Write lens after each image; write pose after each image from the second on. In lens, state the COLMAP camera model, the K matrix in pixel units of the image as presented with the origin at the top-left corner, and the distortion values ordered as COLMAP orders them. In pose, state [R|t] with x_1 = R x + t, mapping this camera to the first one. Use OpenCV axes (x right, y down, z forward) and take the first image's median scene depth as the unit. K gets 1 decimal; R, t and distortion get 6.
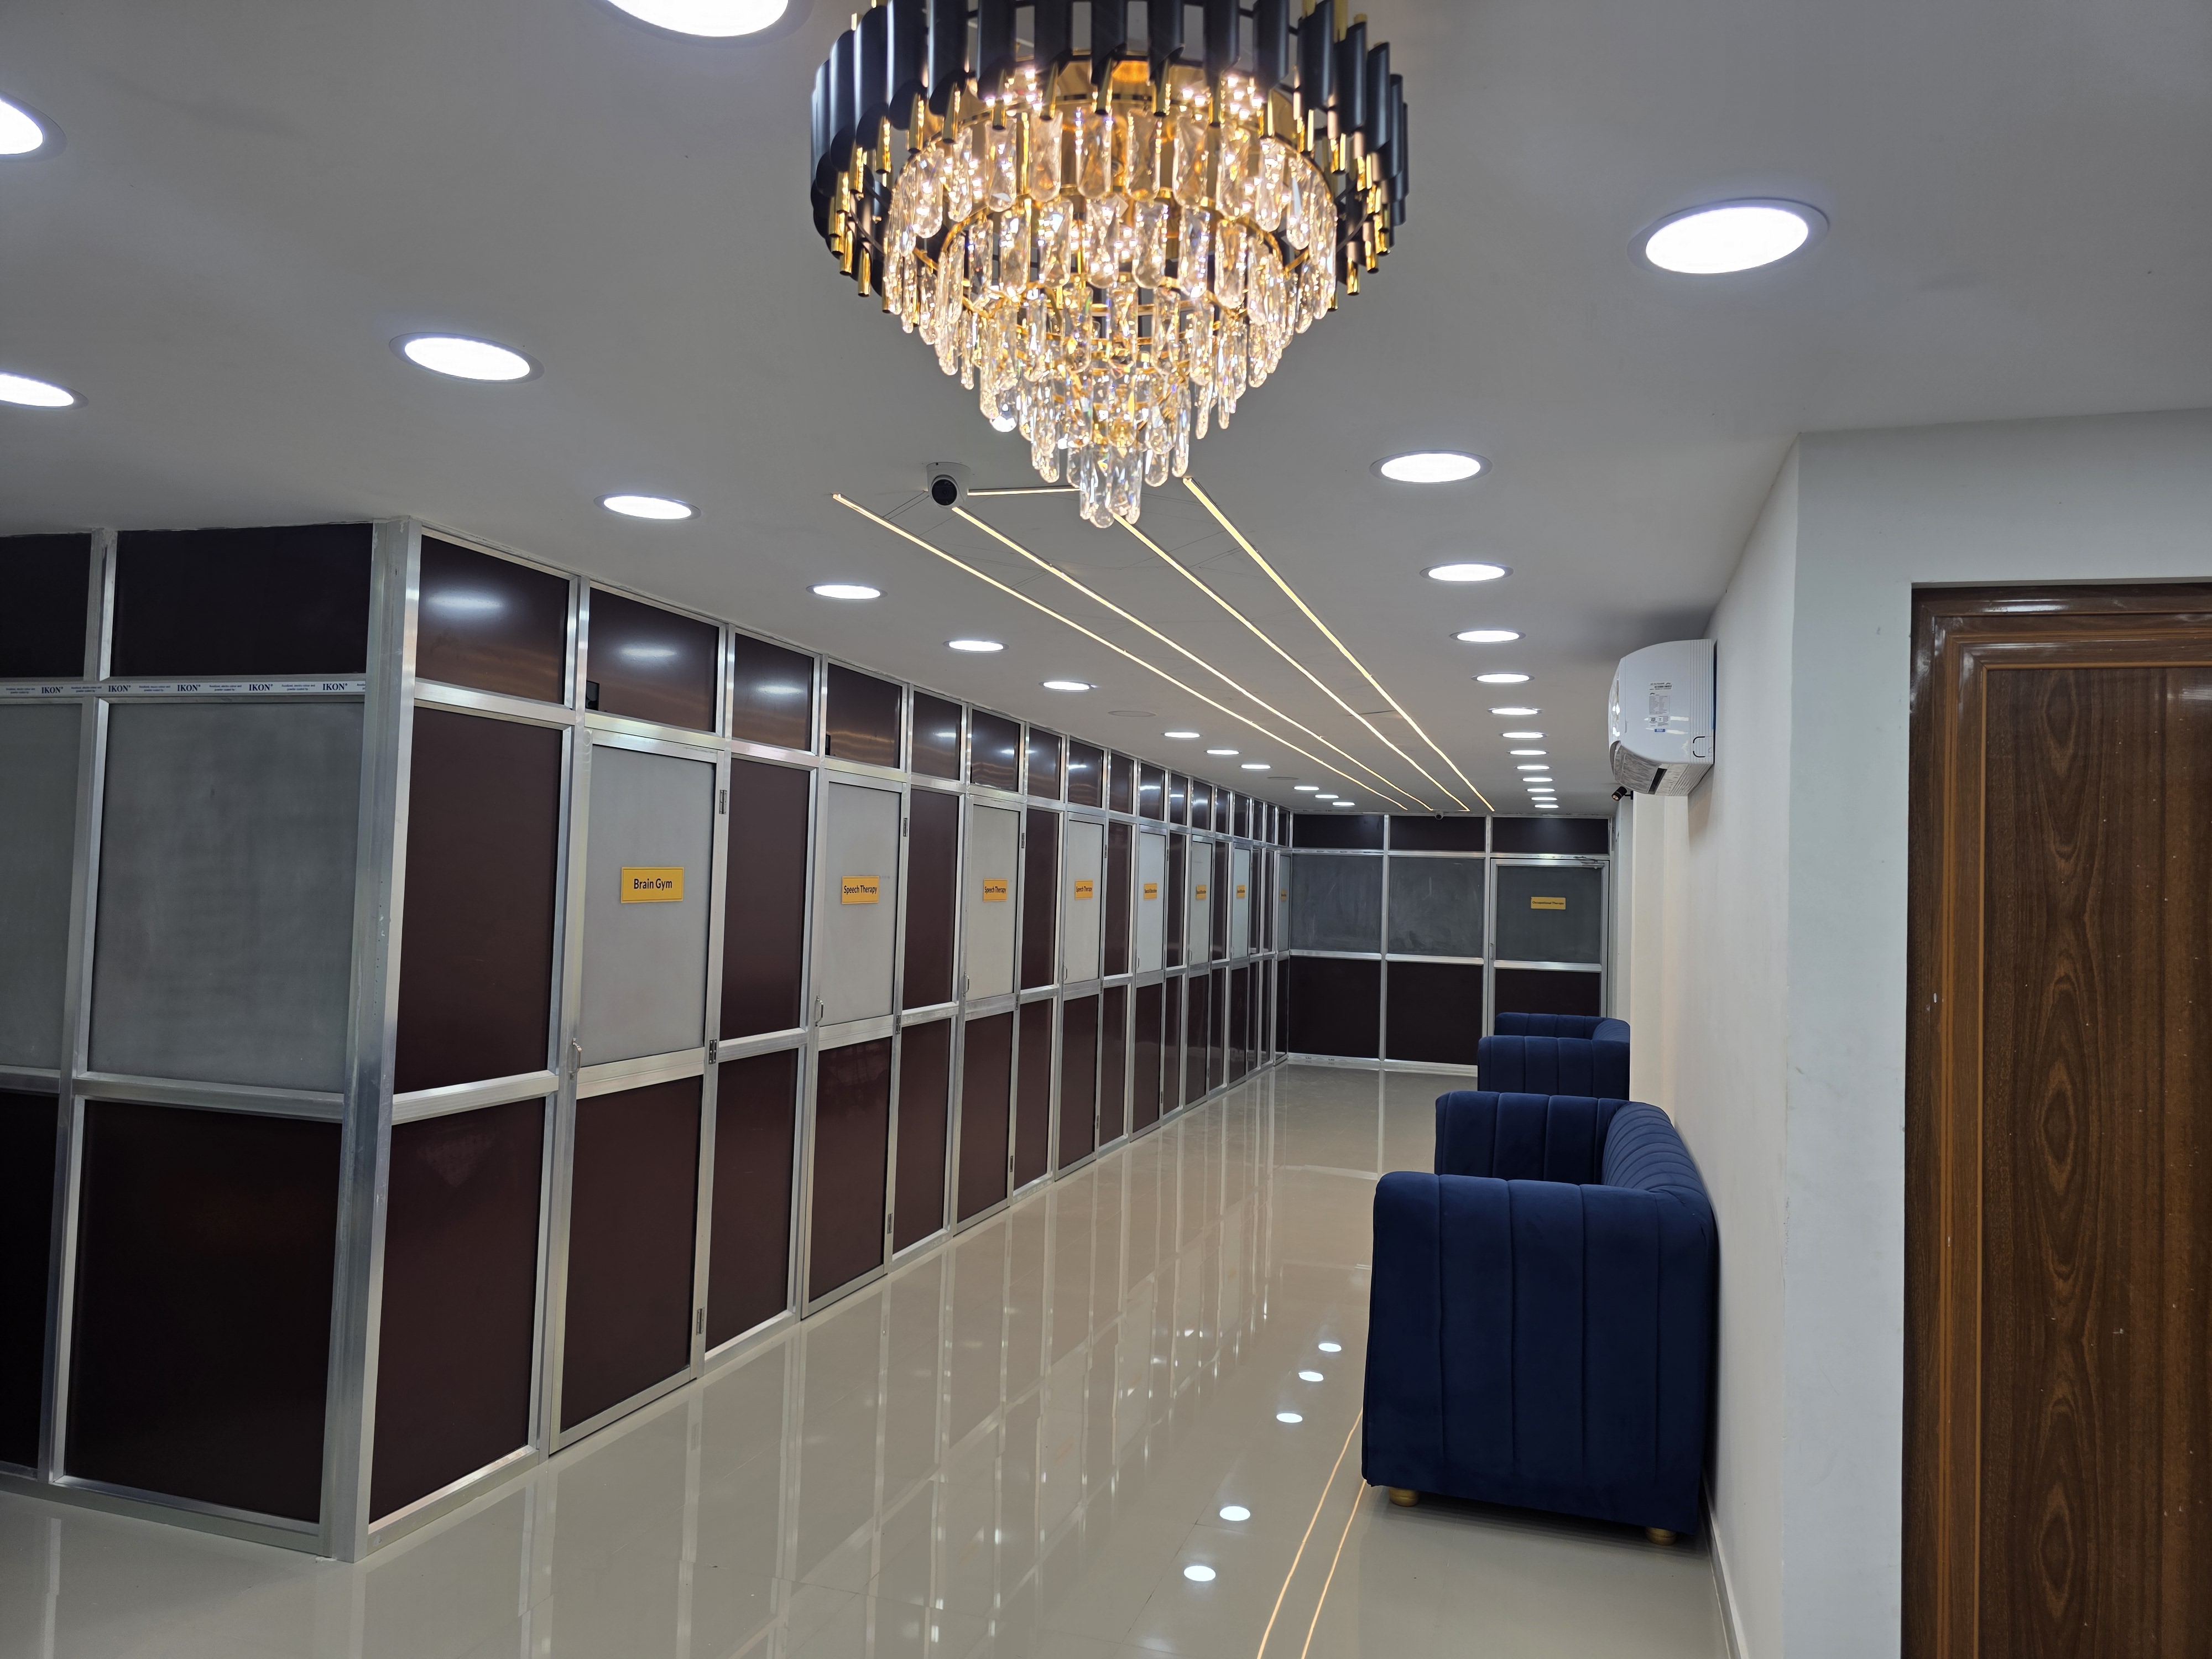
lens RADIAL K [[1494.0, 0, 1102.9], [0, 1494.0, 824.5], [0, 0, 1]] dist [0.023185, -0.027184]
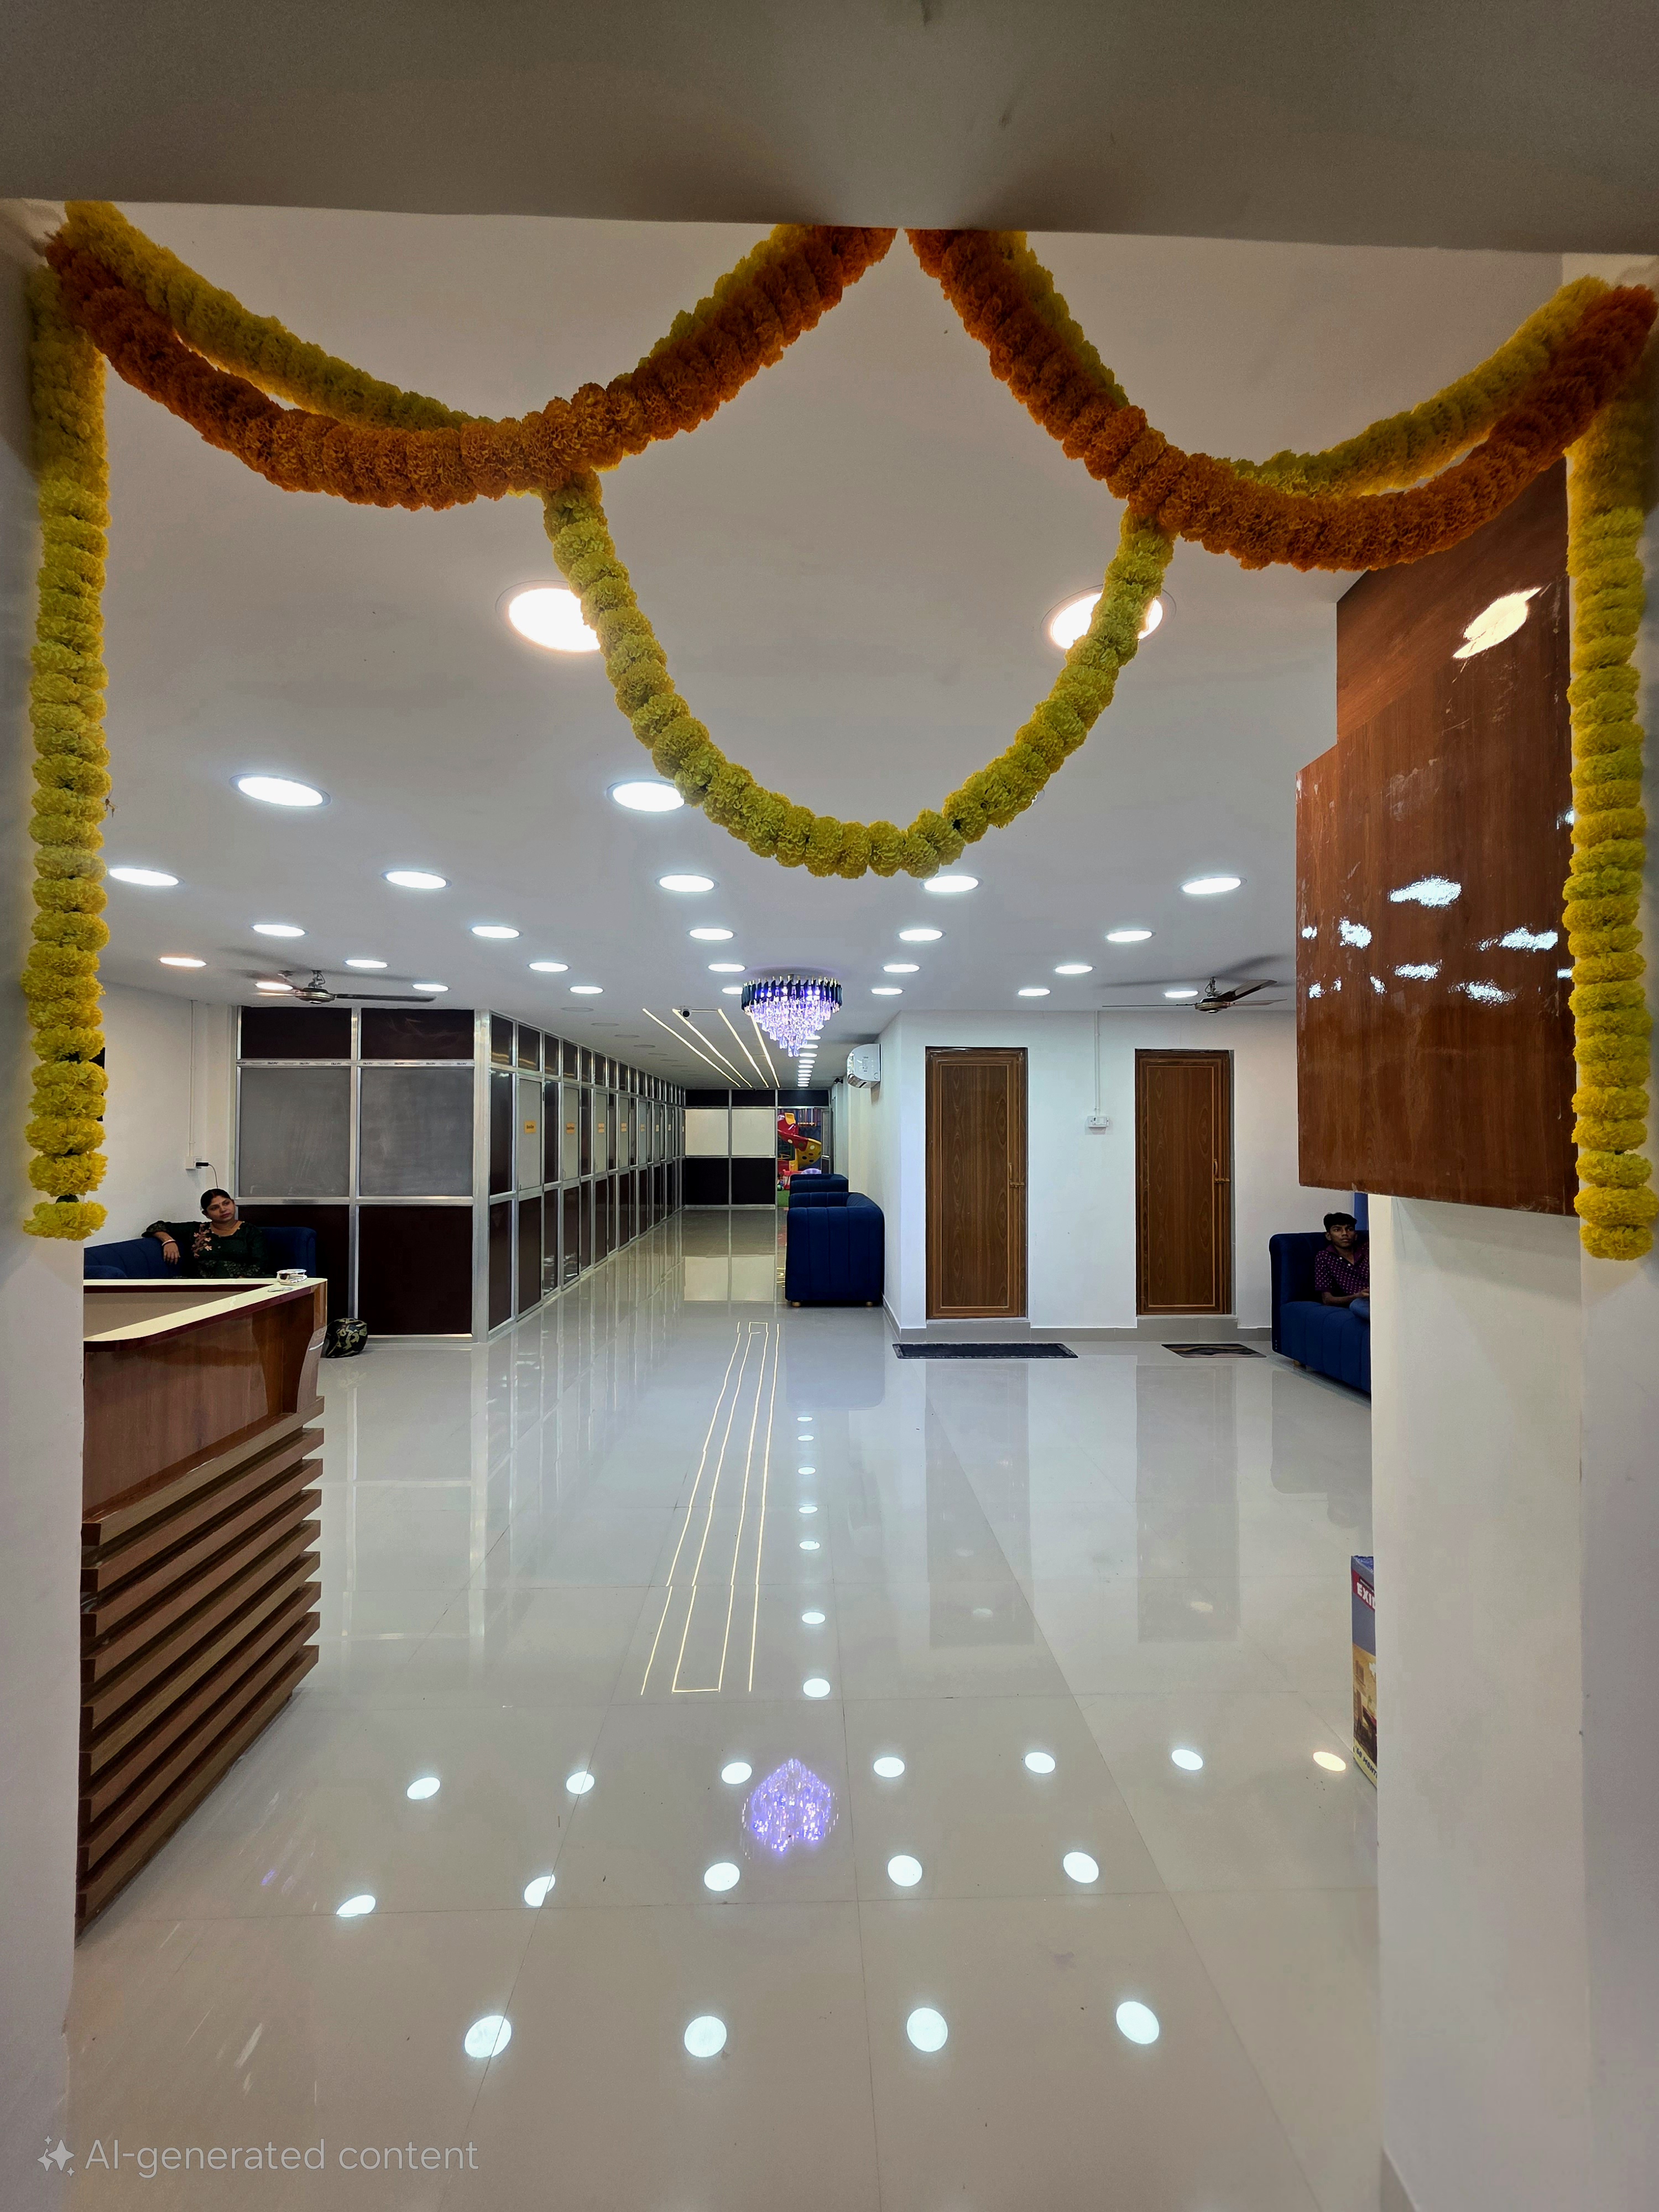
lens RADIAL K [[888.9, 0, 826.9], [0, 888.9, 1115.1], [0, 0, 1]] dist [0.000060, 0.000281]
pose [[0.942912, -0.025001, 0.332101, -0.390791], [0.015849, 0.999417, 0.030239, -0.028458], [-0.332664, -0.023249, 0.942759, -0.889308]]
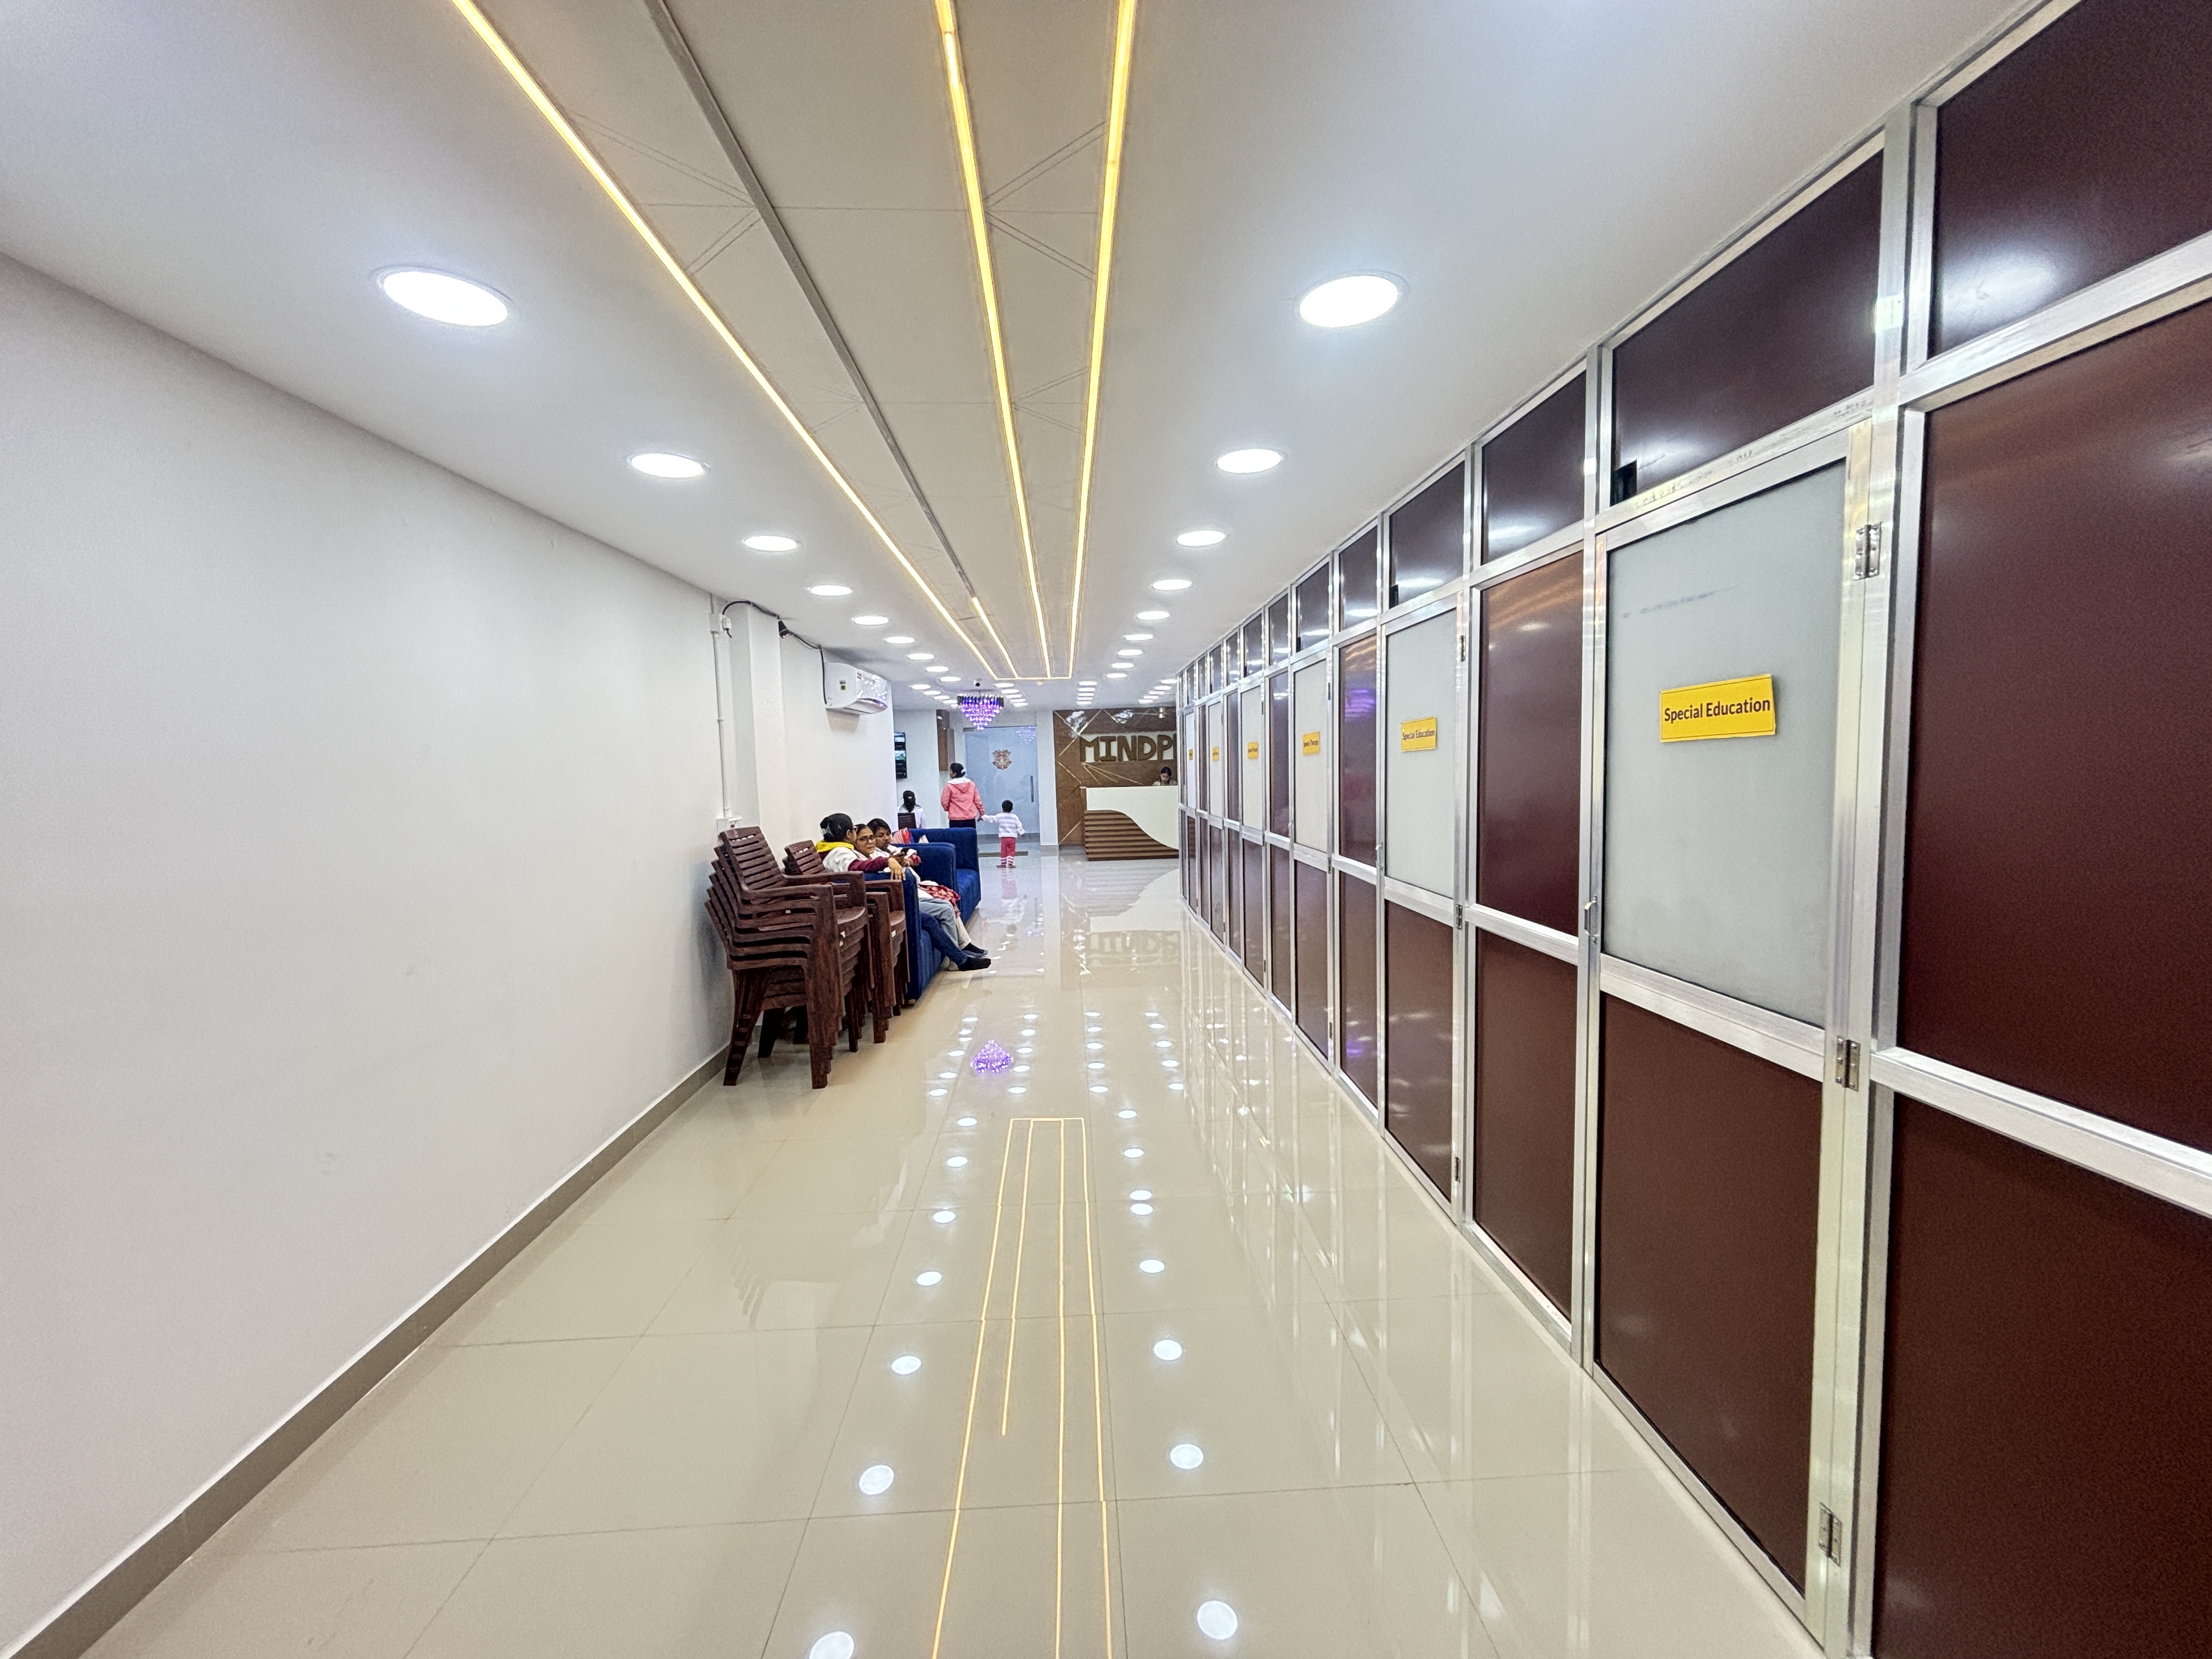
lens RADIAL K [[886.7, 0, 1108.0], [0, 886.7, 835.0], [0, 0, 1]] dist [-0.000442, -0.000054]
pose [[-0.939705, 0.033504, -0.340342, 0.075791], [0.021475, 0.999006, 0.039050, 0.081086], [0.341312, 0.029387, -0.939491, 1.500439]]
